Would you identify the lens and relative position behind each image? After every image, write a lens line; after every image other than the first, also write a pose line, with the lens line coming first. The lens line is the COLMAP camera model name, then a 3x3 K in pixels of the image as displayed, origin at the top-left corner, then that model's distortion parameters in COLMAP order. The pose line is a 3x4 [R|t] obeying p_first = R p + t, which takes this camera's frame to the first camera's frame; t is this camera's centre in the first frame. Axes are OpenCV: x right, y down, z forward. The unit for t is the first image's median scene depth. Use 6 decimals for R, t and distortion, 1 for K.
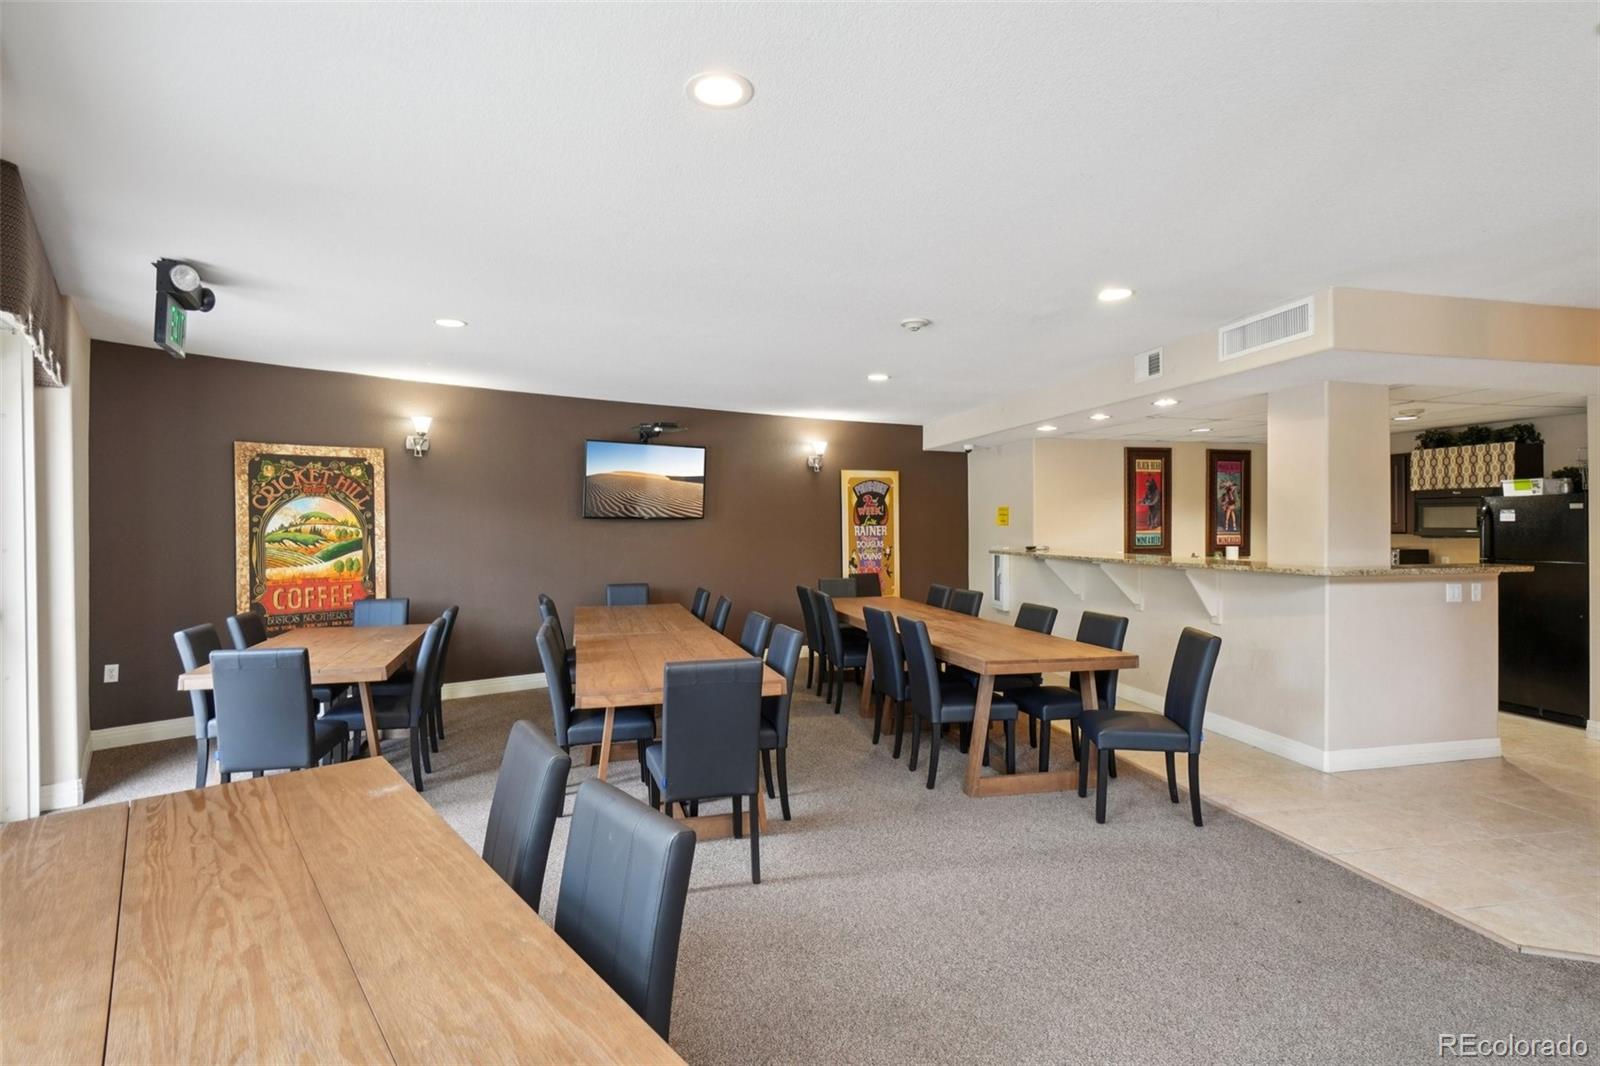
lens RADIAL K [[766.4, 0, 800.1], [0, 766.4, 530.0], [0, 0, 1]] dist [0.003629, 0.000315]
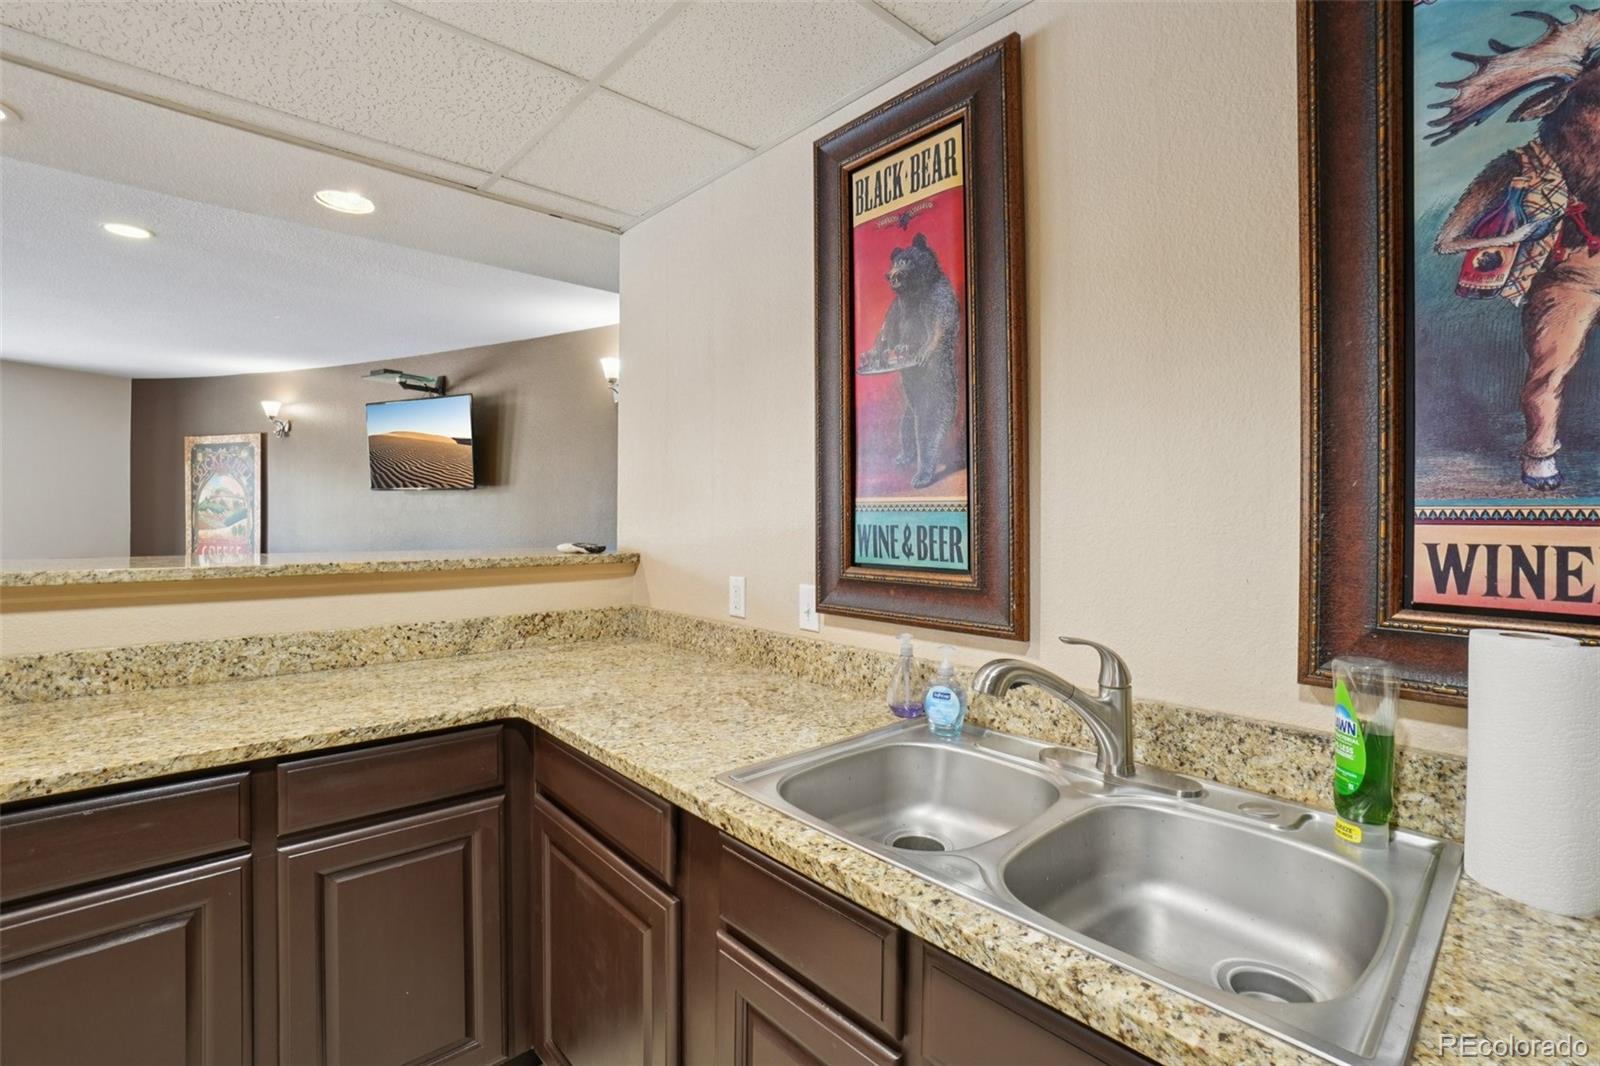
lens RADIAL K [[729.4, 0, 800.0], [0, 729.4, 520.2], [0, 0, 1]] dist [0.000853, 0.000036]
pose [[0.472048, 0.012808, -0.881480, 0.870072], [-0.012951, 0.999887, 0.007593, 0.009581], [0.881478, 0.007832, 0.472161, 1.248607]]
